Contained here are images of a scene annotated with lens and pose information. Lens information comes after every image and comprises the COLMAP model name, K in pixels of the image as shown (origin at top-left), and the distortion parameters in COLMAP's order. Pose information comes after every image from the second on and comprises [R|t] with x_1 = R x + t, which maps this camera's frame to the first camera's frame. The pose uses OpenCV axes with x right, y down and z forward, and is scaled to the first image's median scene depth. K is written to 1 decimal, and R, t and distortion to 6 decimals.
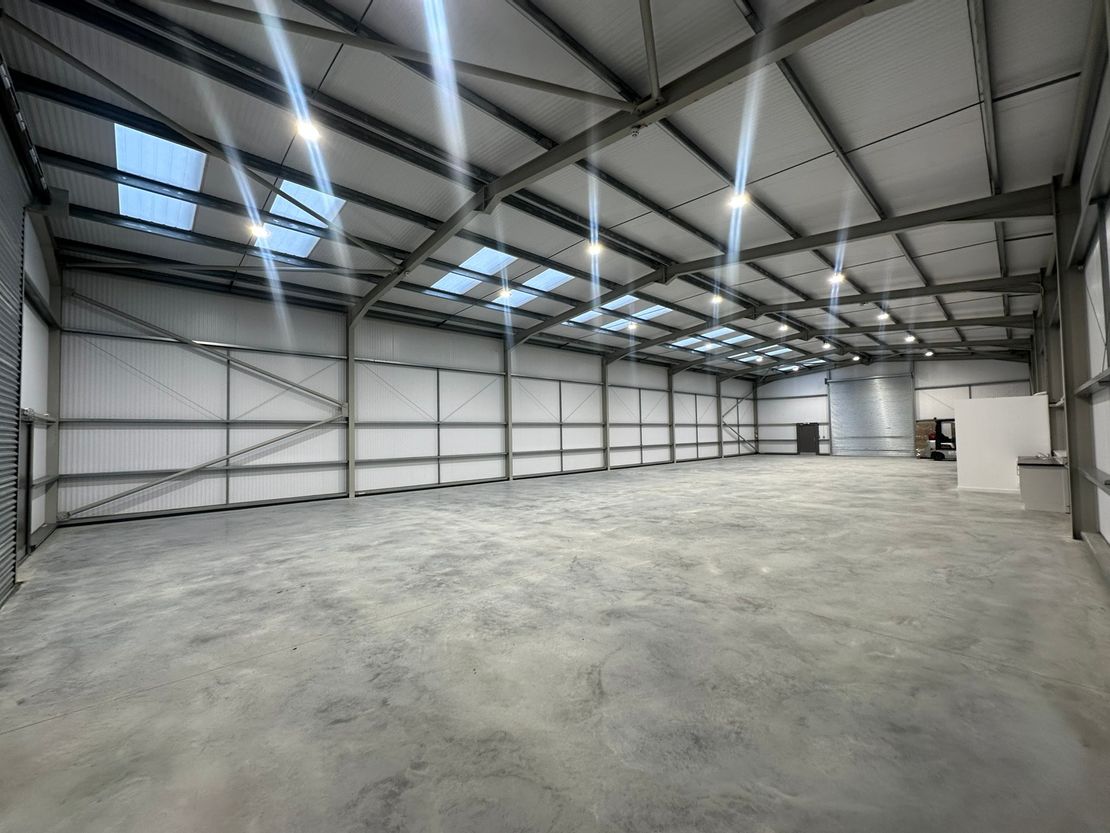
lens RADIAL K [[448.0, 0, 555.0], [0, 448.0, 416.5], [0, 0, 1]] dist [-0.000773, -0.000062]
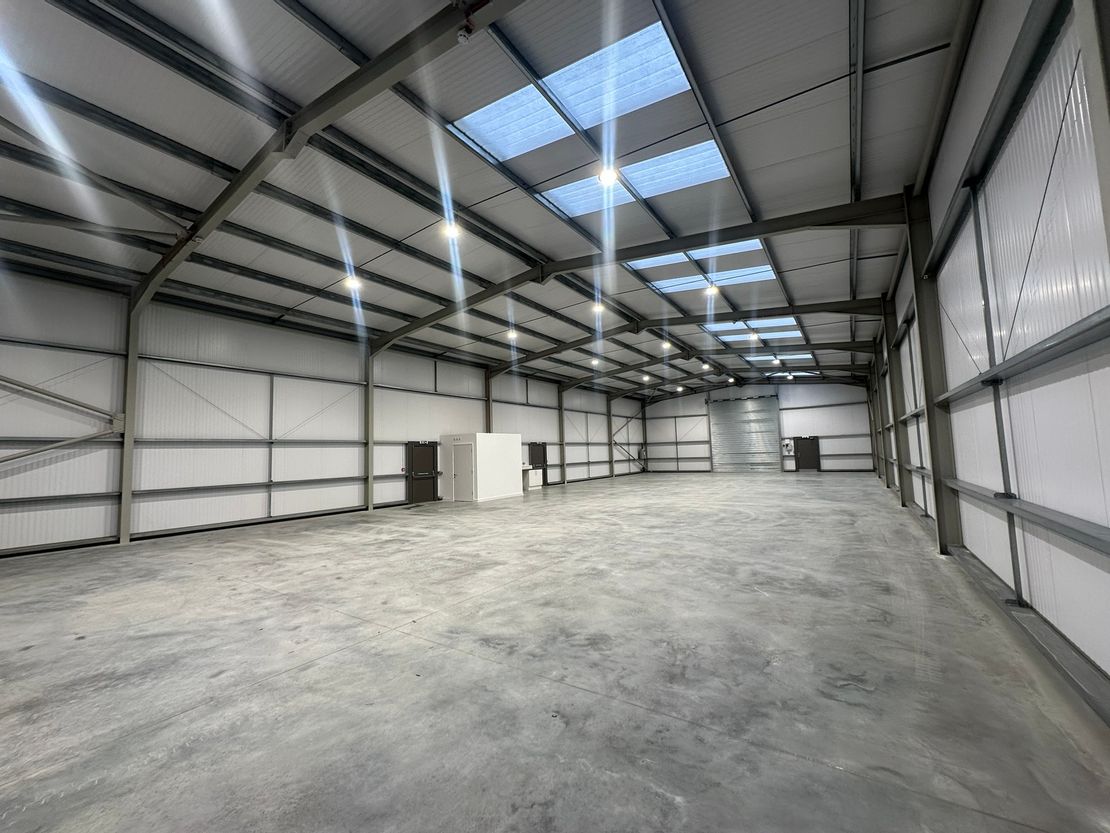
lens RADIAL K [[448.0, 0, 555.0], [0, 448.0, 416.5], [0, 0, 1]] dist [-0.000773, -0.000062]
pose [[0.976679, 0.007394, 0.214577, 0.066744], [0.002752, 0.998894, -0.046944, 0.009715], [-0.214687, 0.046440, 0.975578, 0.101920]]
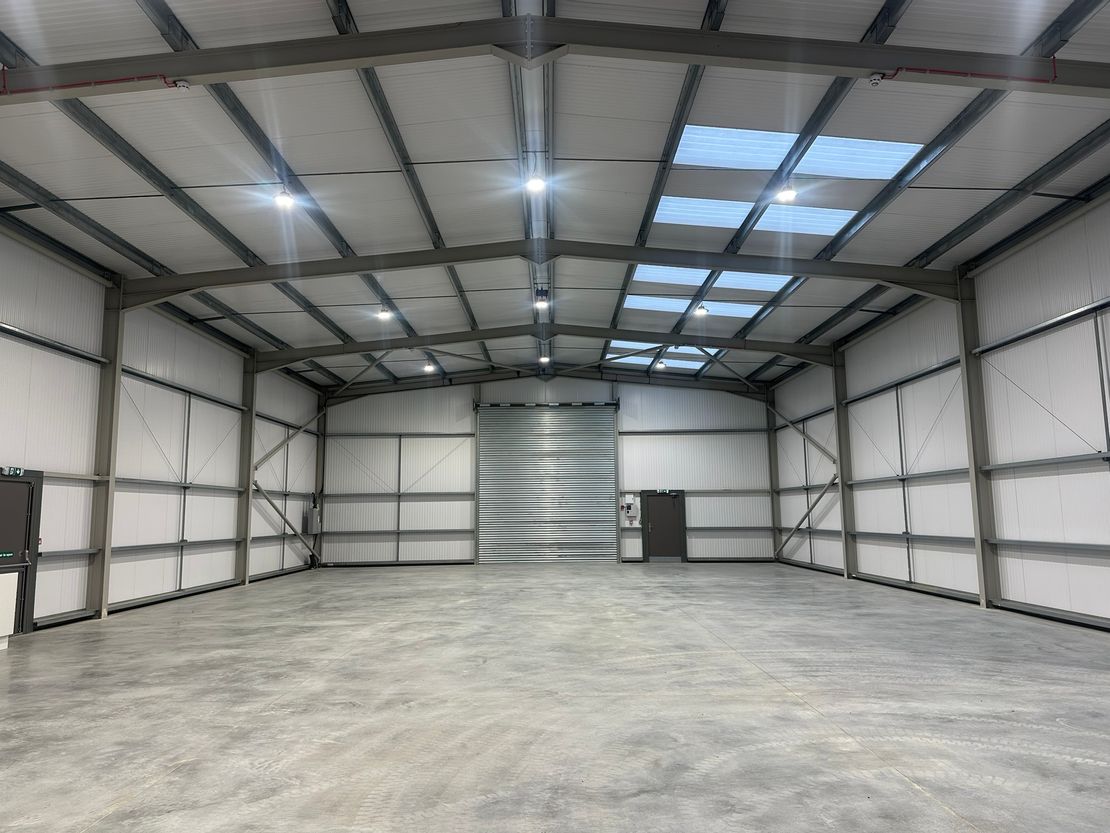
lens RADIAL K [[784.2, 0, 555.0], [0, 784.2, 416.5], [0, 0, 1]] dist [0.059191, -0.046278]
pose [[0.692469, 0.100392, 0.714429, 0.164917], [-0.030487, 0.993458, -0.110051, 0.045021], [-0.720804, 0.054426, 0.690999, 0.777925]]
